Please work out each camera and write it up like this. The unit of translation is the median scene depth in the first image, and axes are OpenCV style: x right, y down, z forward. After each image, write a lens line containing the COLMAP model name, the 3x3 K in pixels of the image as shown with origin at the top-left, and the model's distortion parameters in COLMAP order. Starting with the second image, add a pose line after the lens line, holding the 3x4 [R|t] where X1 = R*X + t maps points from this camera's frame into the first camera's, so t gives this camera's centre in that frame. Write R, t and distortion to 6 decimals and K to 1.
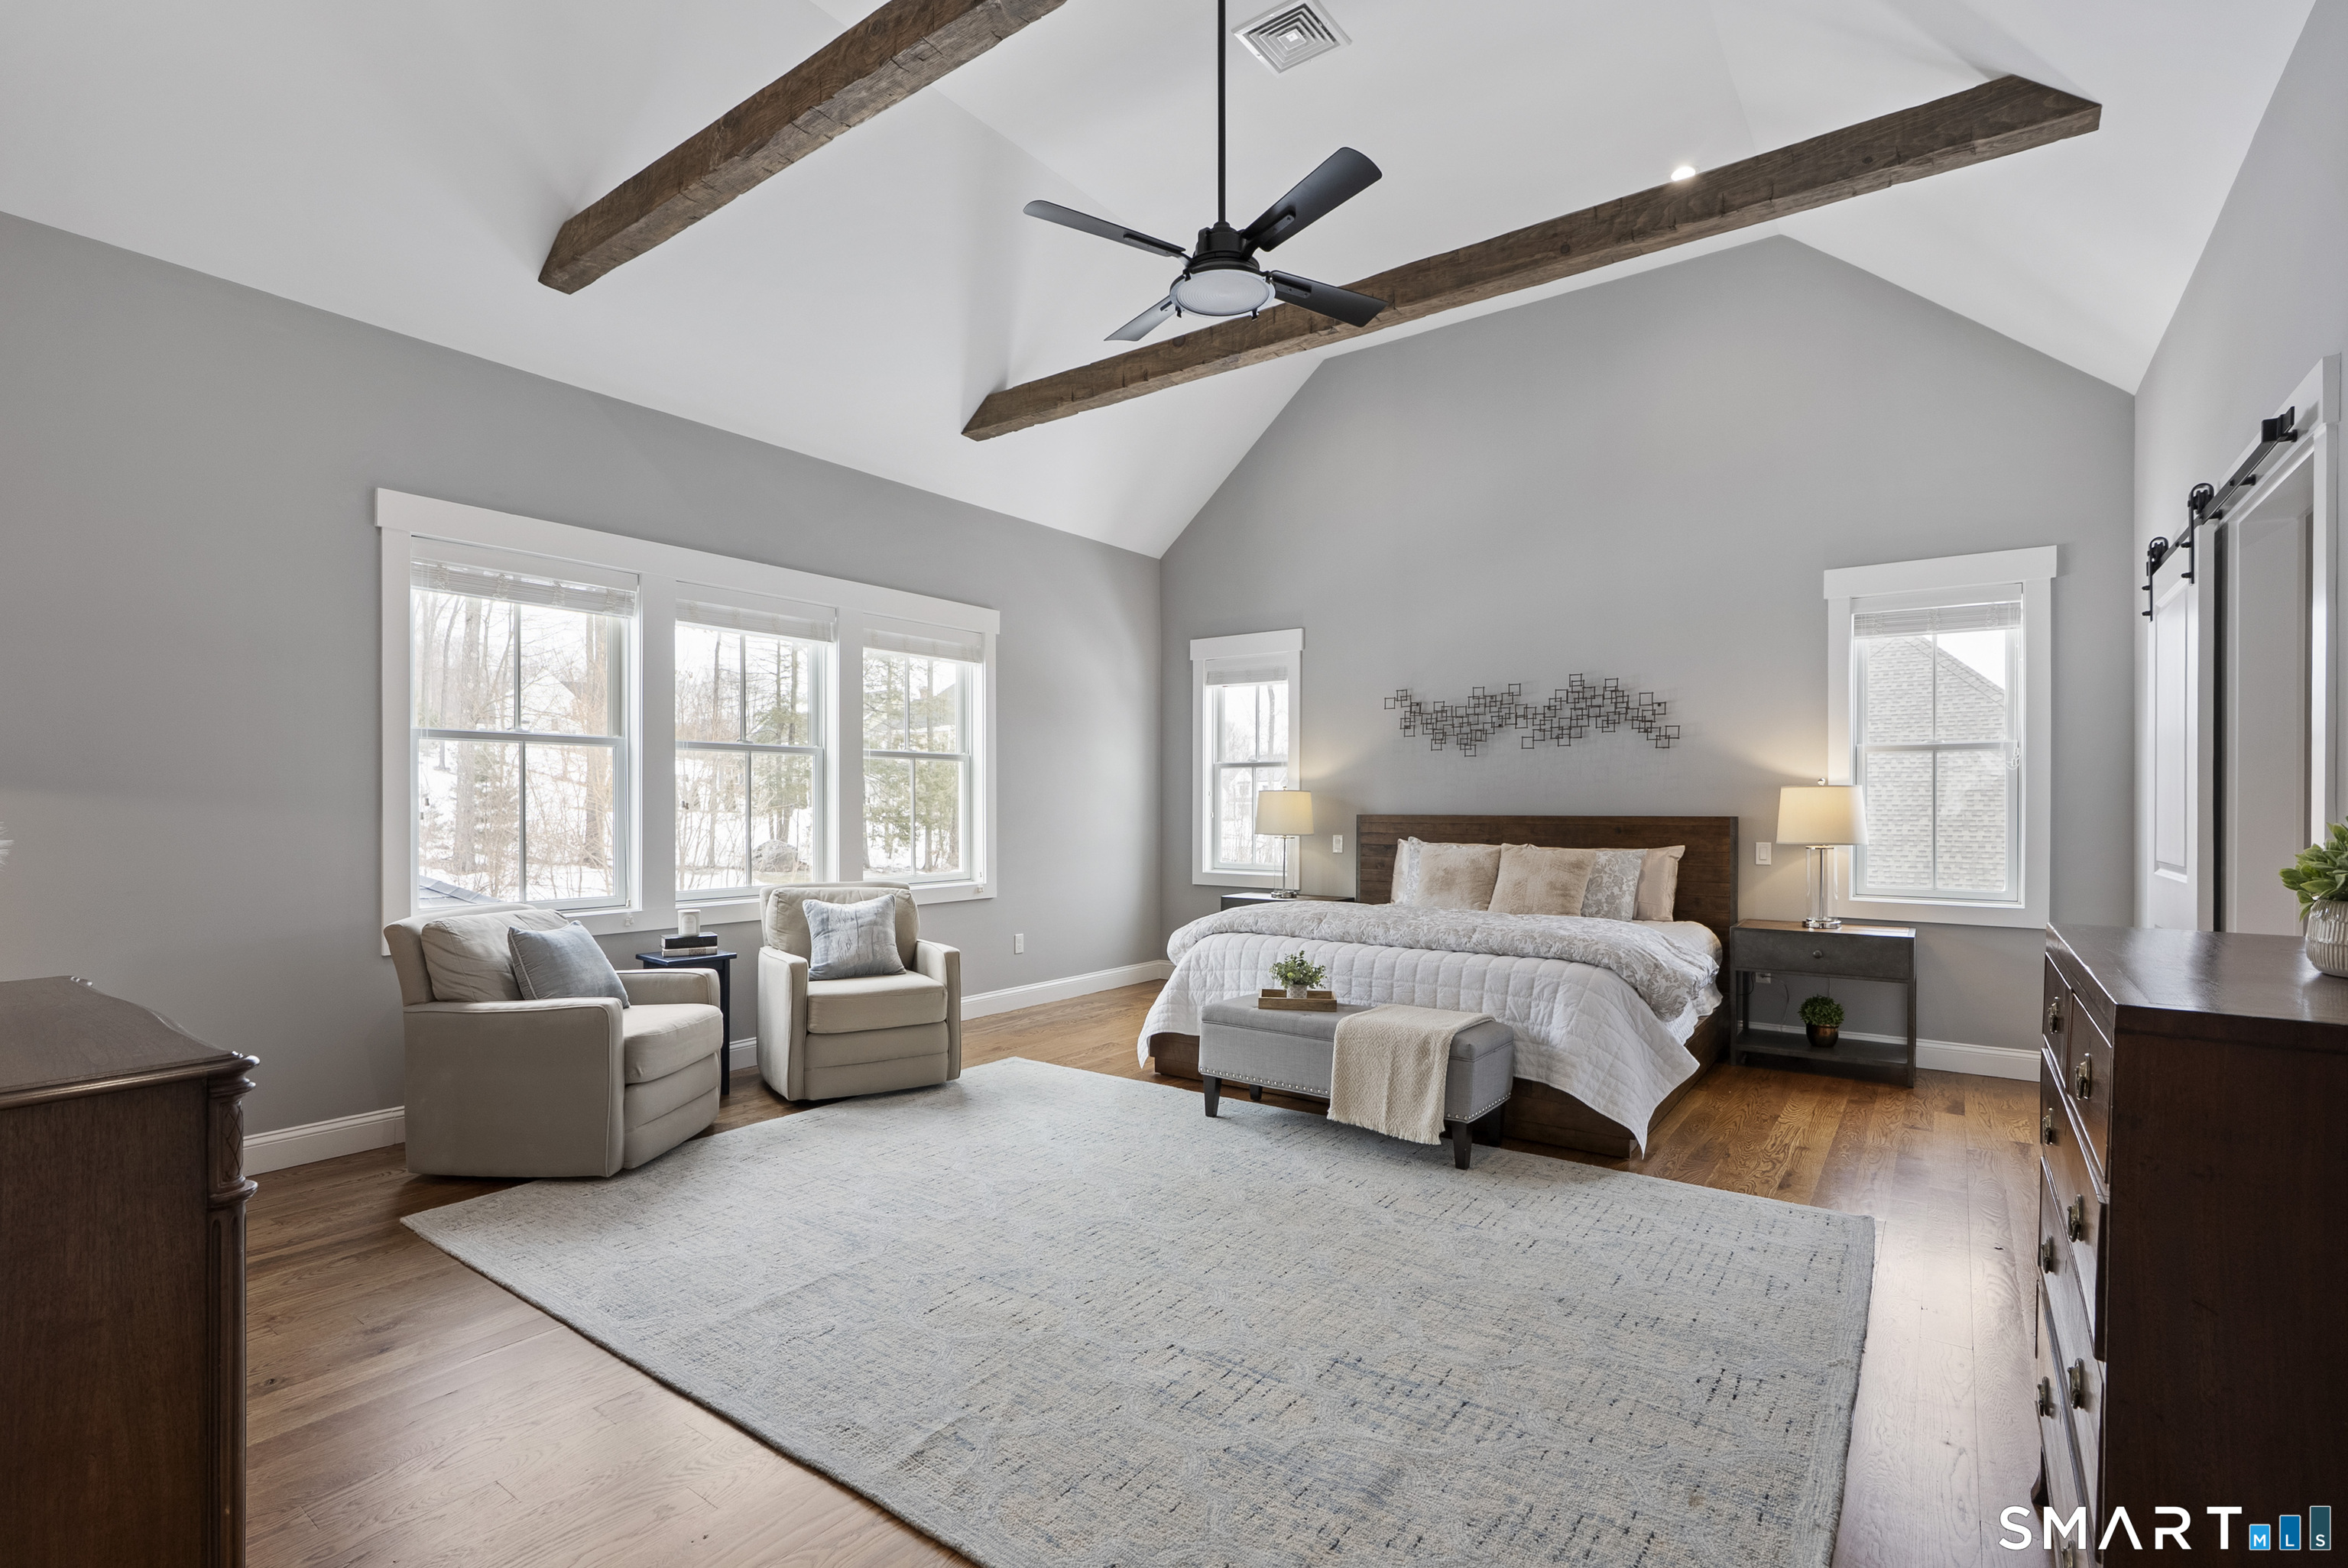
lens RADIAL K [[1072.9, 0, 1172.4], [0, 1072.9, 797.2], [0, 0, 1]] dist [-0.000785, -0.000121]
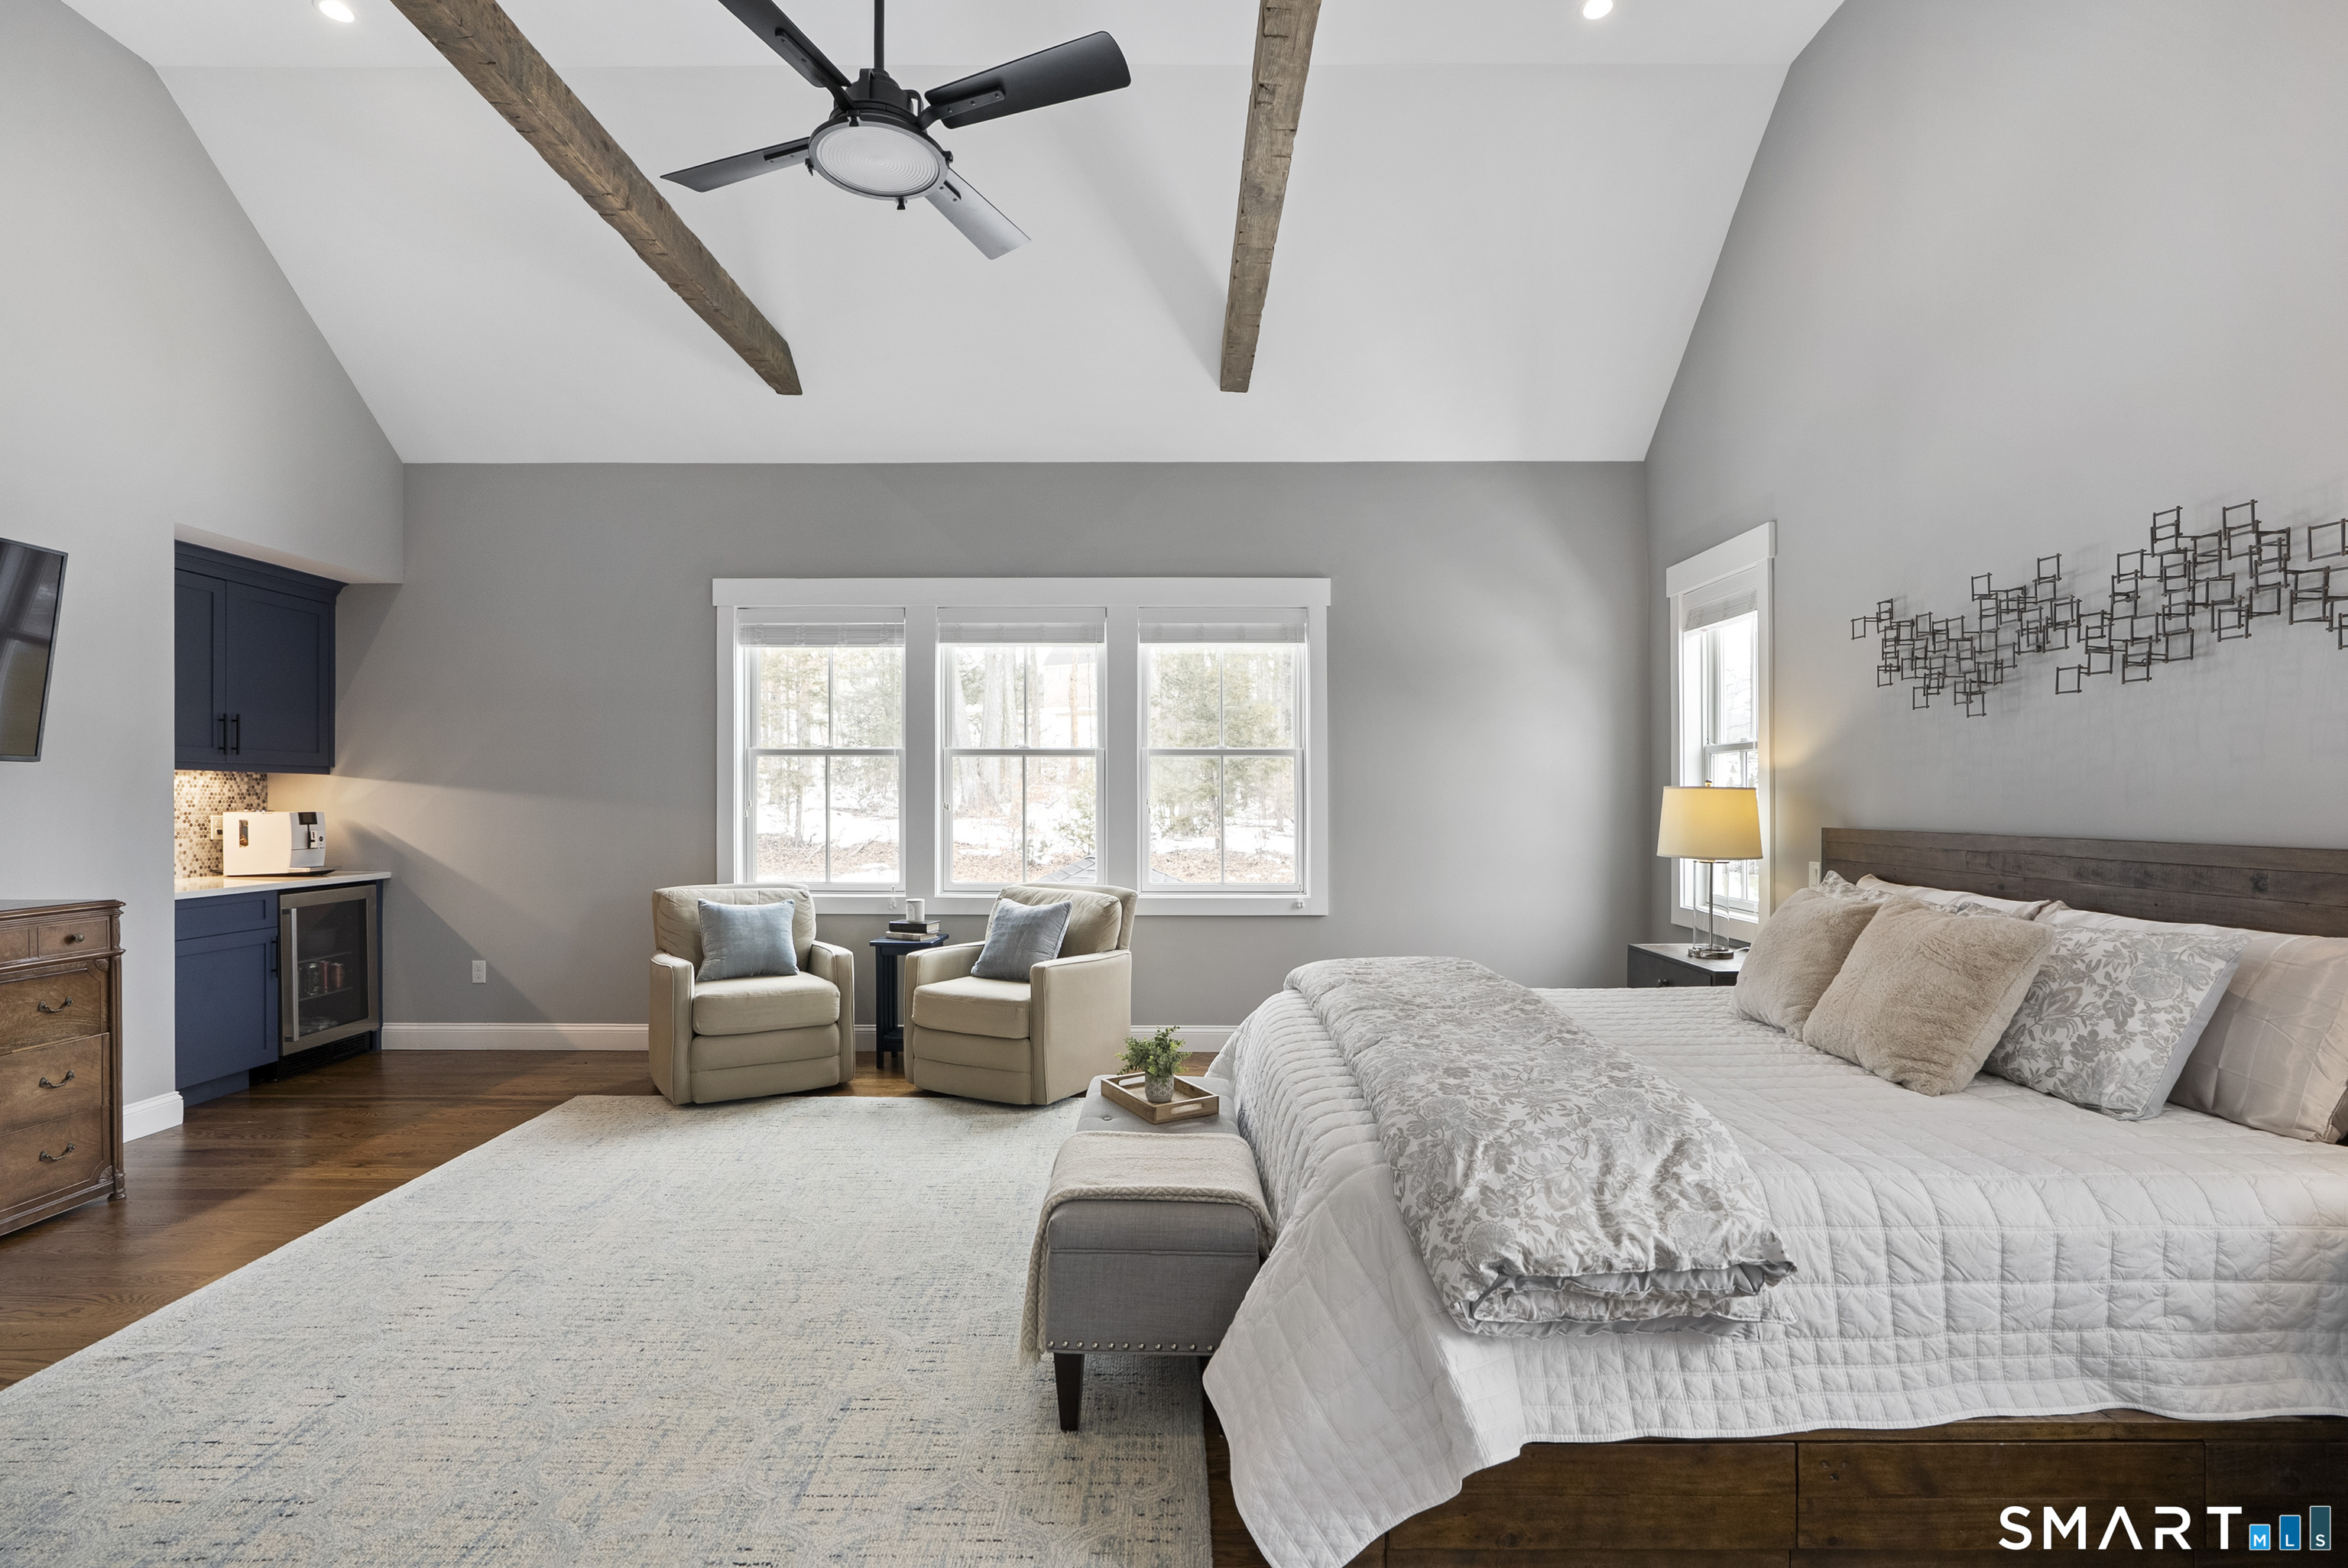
lens RADIAL K [[1077.9, 0, 1174.0], [0, 1077.9, 784.0], [0, 0, 1]] dist [-0.003285, 0.000454]
pose [[0.587831, -0.009699, -0.808925, 0.532835], [0.001879, 0.999942, -0.010624, -0.002463], [0.808981, 0.004725, 0.587815, 0.467996]]
